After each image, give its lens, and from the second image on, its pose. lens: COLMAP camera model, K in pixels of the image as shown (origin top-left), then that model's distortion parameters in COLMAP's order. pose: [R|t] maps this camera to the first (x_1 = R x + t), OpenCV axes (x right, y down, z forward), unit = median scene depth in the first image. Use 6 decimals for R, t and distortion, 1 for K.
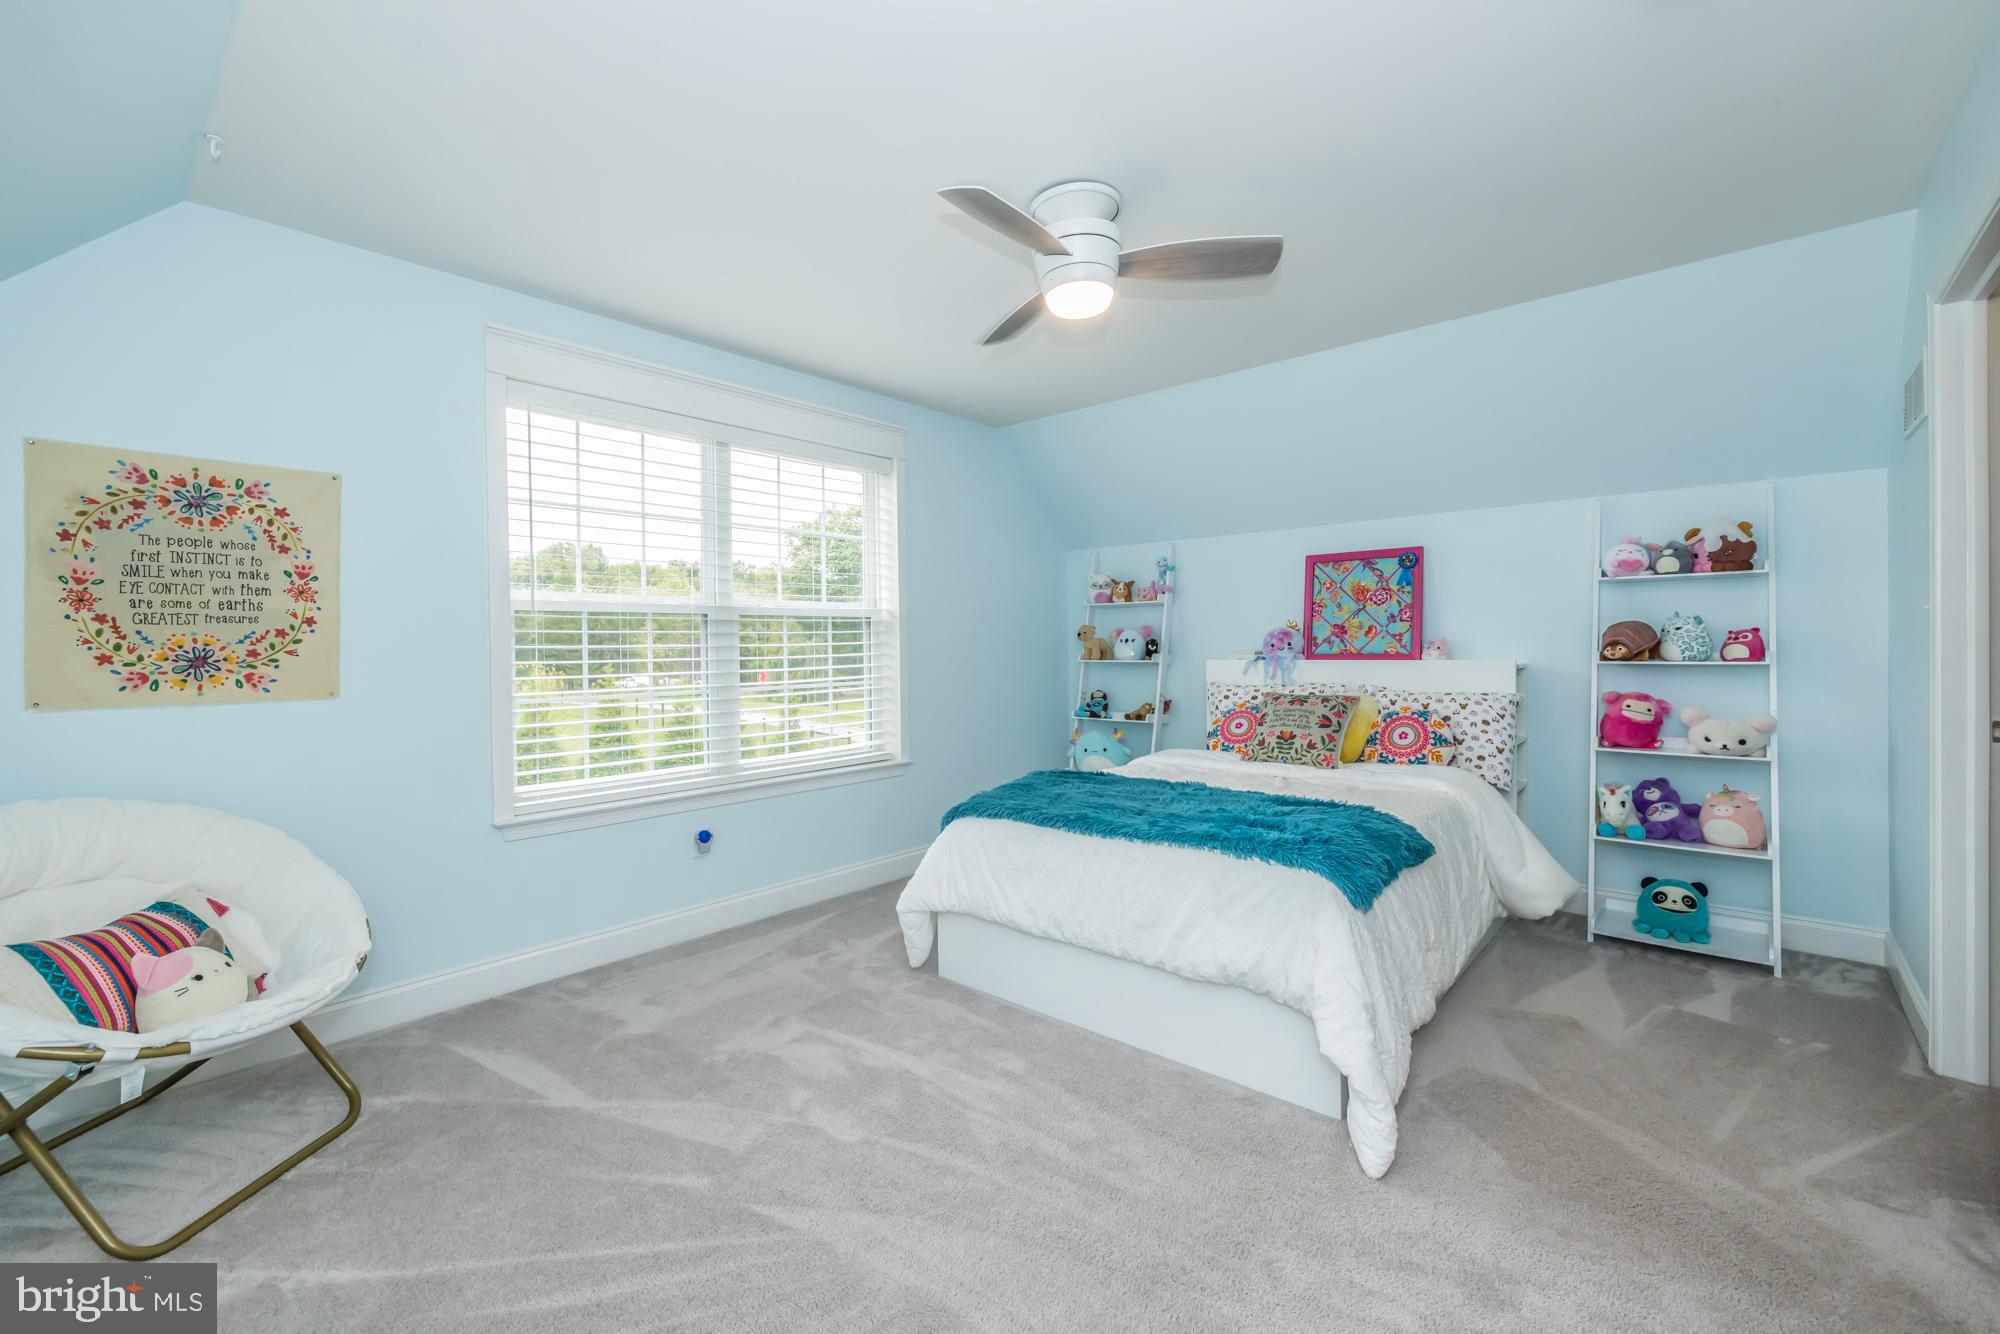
lens RADIAL K [[846.3, 0, 931.9], [0, 846.3, 656.5], [0, 0, 1]] dist [0.001265, 0.000344]
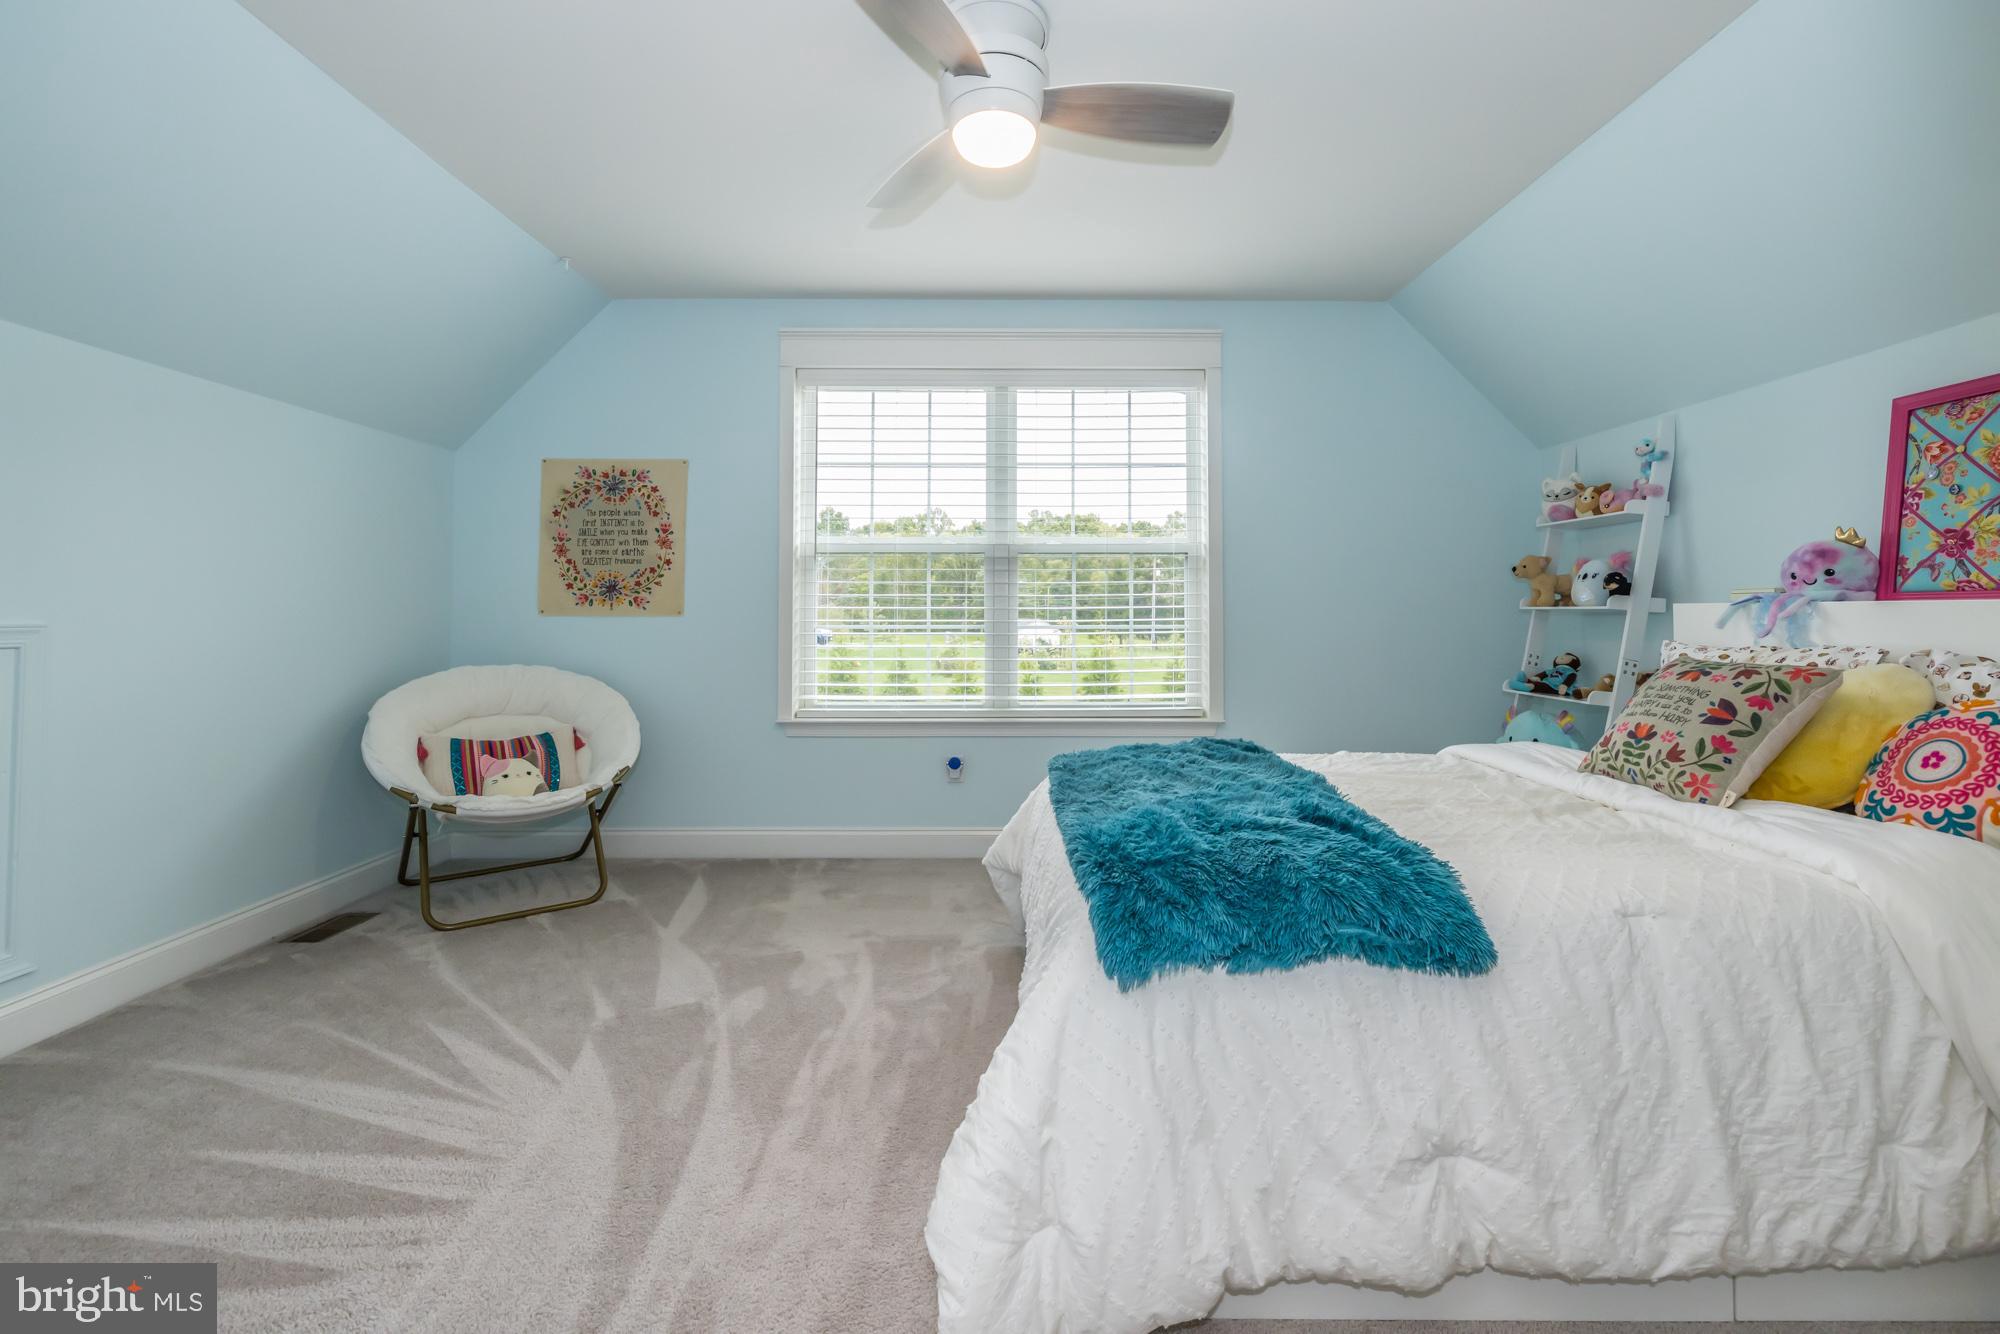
lens RADIAL K [[846.3, 0, 976.0], [0, 846.3, 581.9], [0, 0, 1]] dist [0.001265, 0.000344]
pose [[0.680072, -0.010705, -0.733067, 0.534847], [-0.021353, 0.999180, -0.034400, 0.024241], [0.732834, 0.039047, 0.679286, 0.308608]]
